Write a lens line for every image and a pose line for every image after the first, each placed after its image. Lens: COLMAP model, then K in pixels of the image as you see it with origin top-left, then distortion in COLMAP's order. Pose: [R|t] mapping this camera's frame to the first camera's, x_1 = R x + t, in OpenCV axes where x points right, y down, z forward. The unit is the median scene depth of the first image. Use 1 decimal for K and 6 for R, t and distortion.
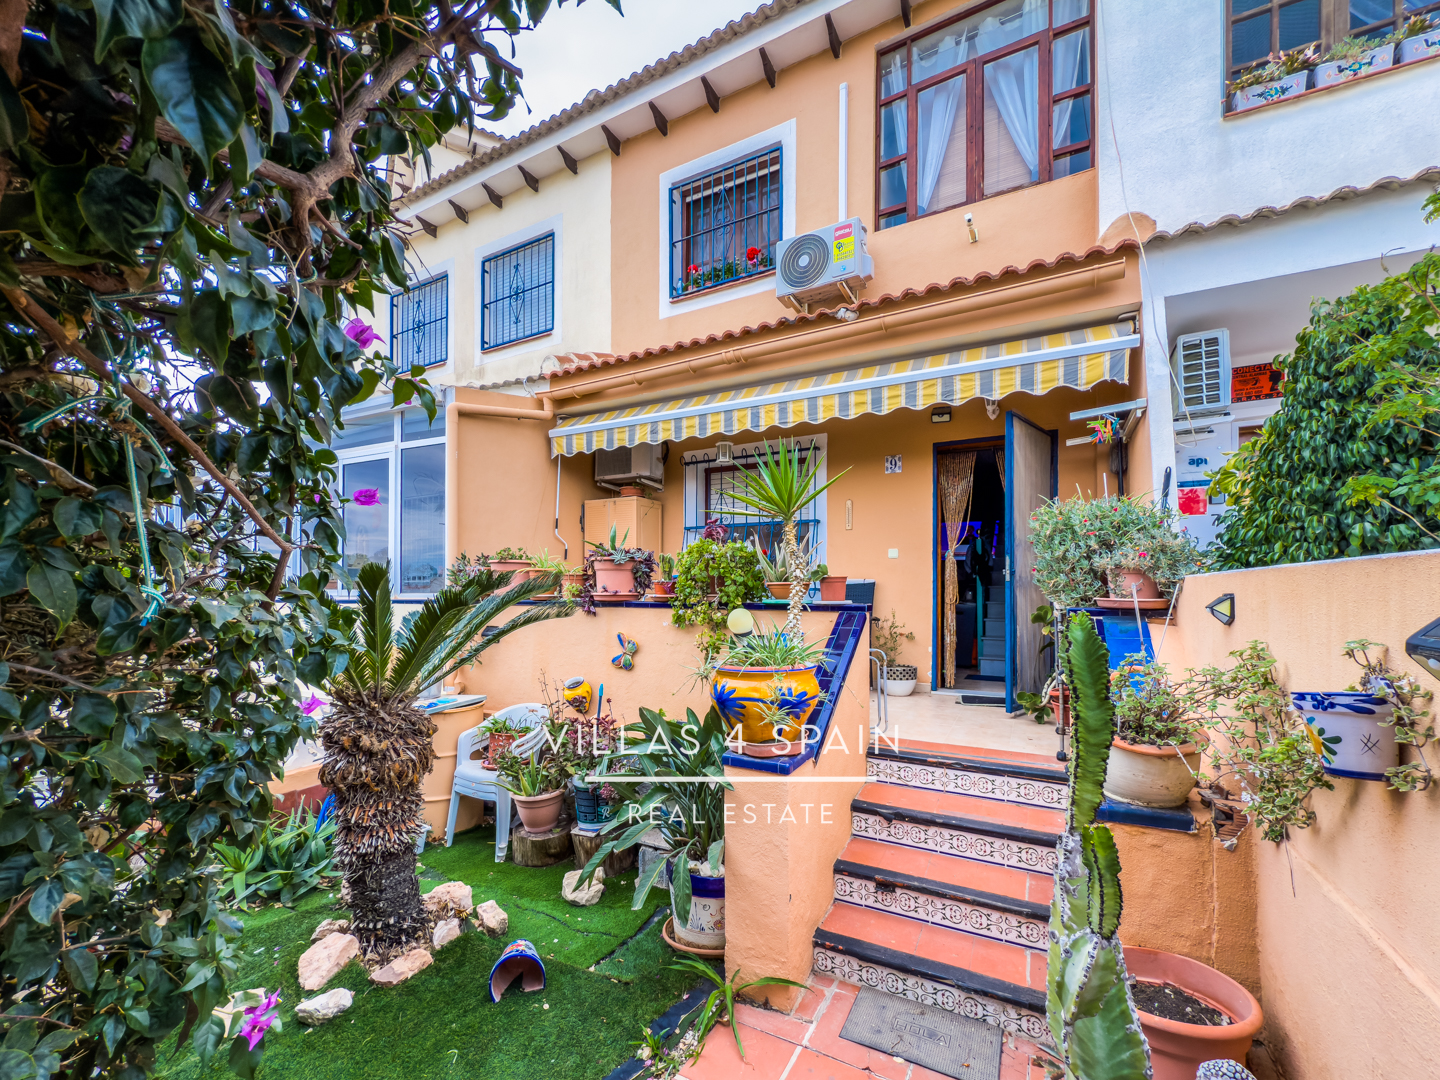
lens RADIAL K [[573.4, 0, 720.5], [0, 573.4, 610.4], [0, 0, 1]] dist [-0.001355, -0.000212]
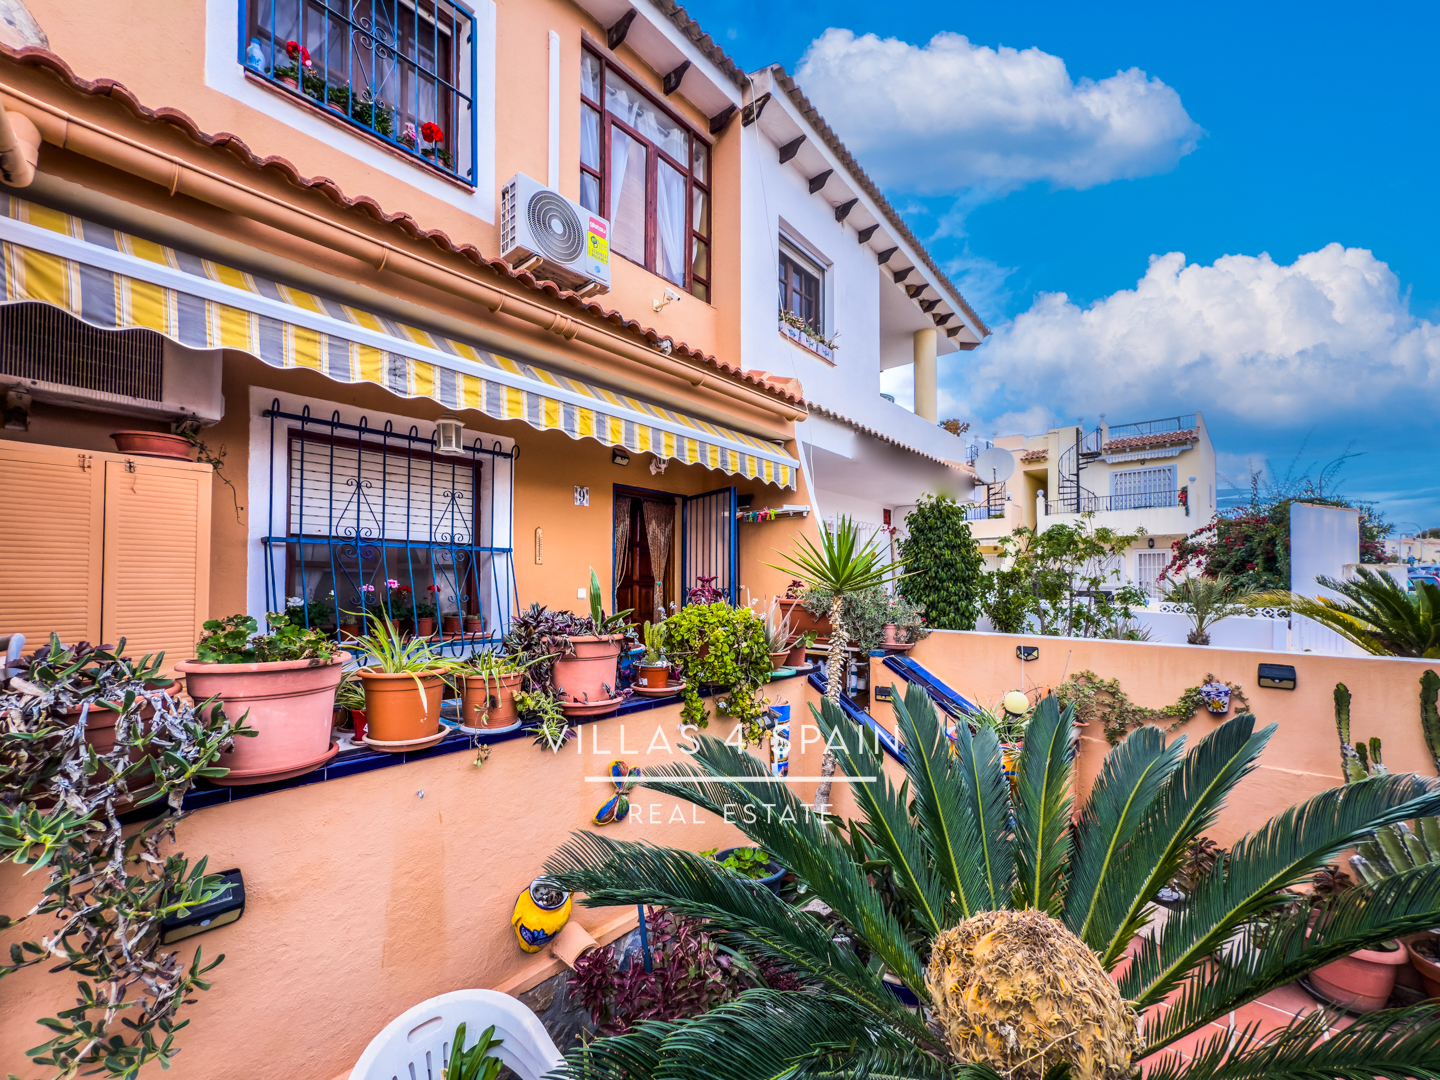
lens RADIAL K [[581.5, 0, 721.9], [0, 581.5, 586.5], [0, 0, 1]] dist [-0.002427, -0.000265]
pose [[0.243301, -0.002028, 0.969949, -0.718627], [0.019965, 0.999796, -0.002918, -0.139356], [-0.969745, 0.020075, 0.243292, 0.751665]]
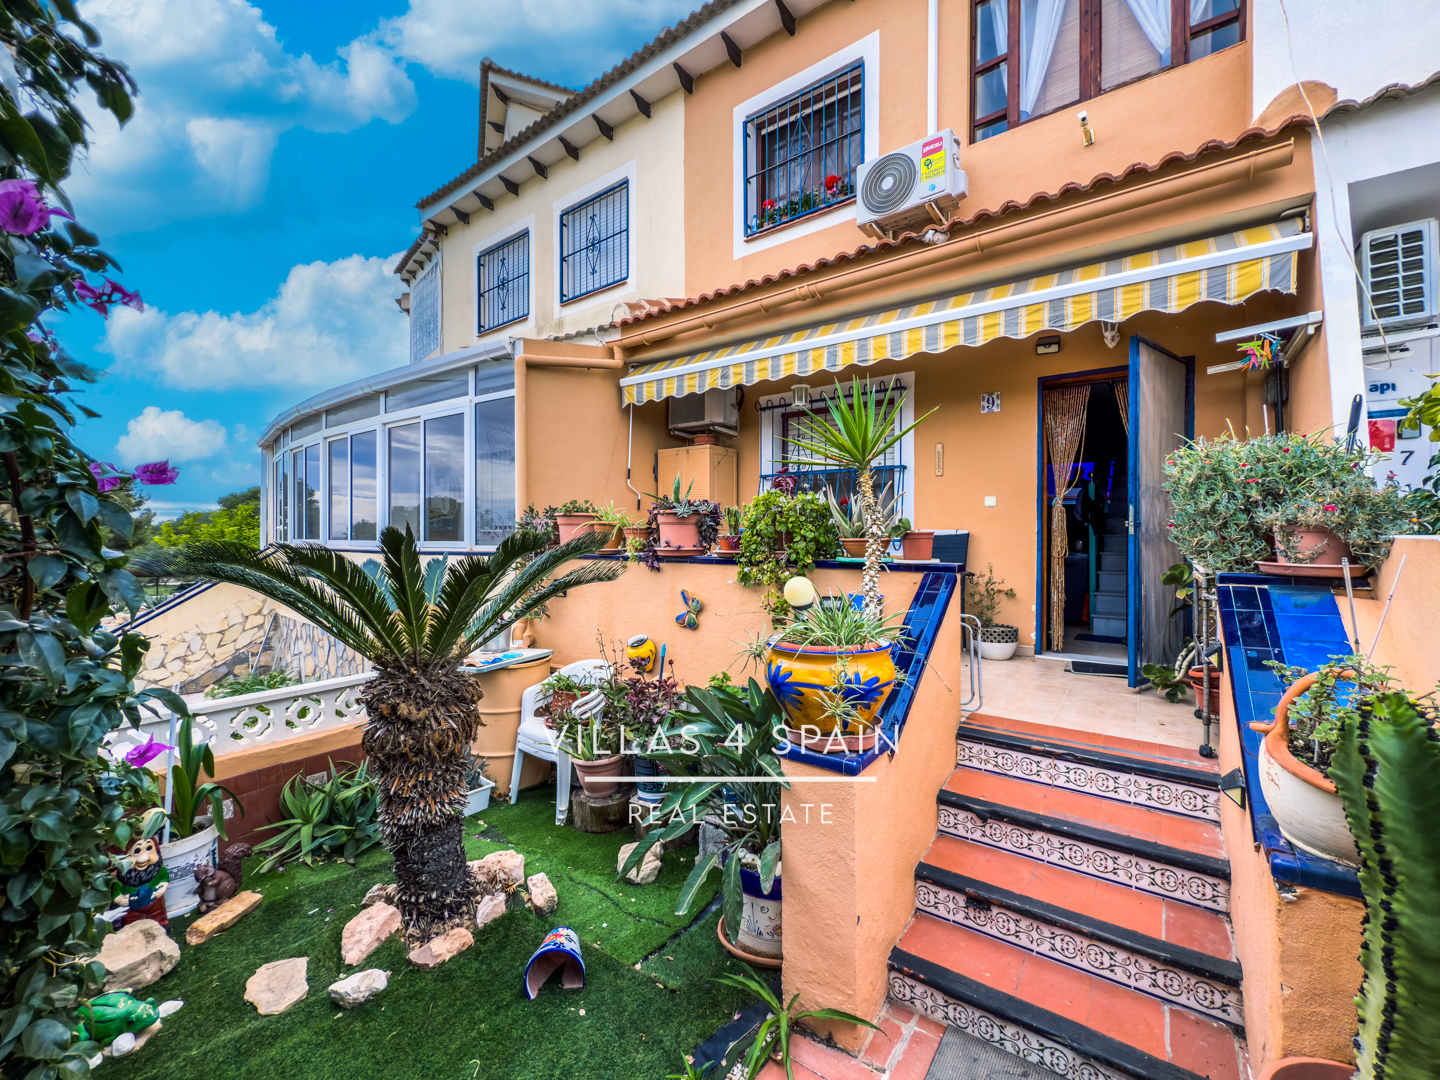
lens RADIAL K [[573.4, 0, 722.7], [0, 573.4, 550.8], [0, 0, 1]] dist [-0.001347, -0.000173]
pose [[0.989458, 0.005276, -0.144723, 0.025000], [-0.006511, 0.999946, -0.008059, -0.018686], [0.144673, 0.008916, 0.989439, 0.077016]]
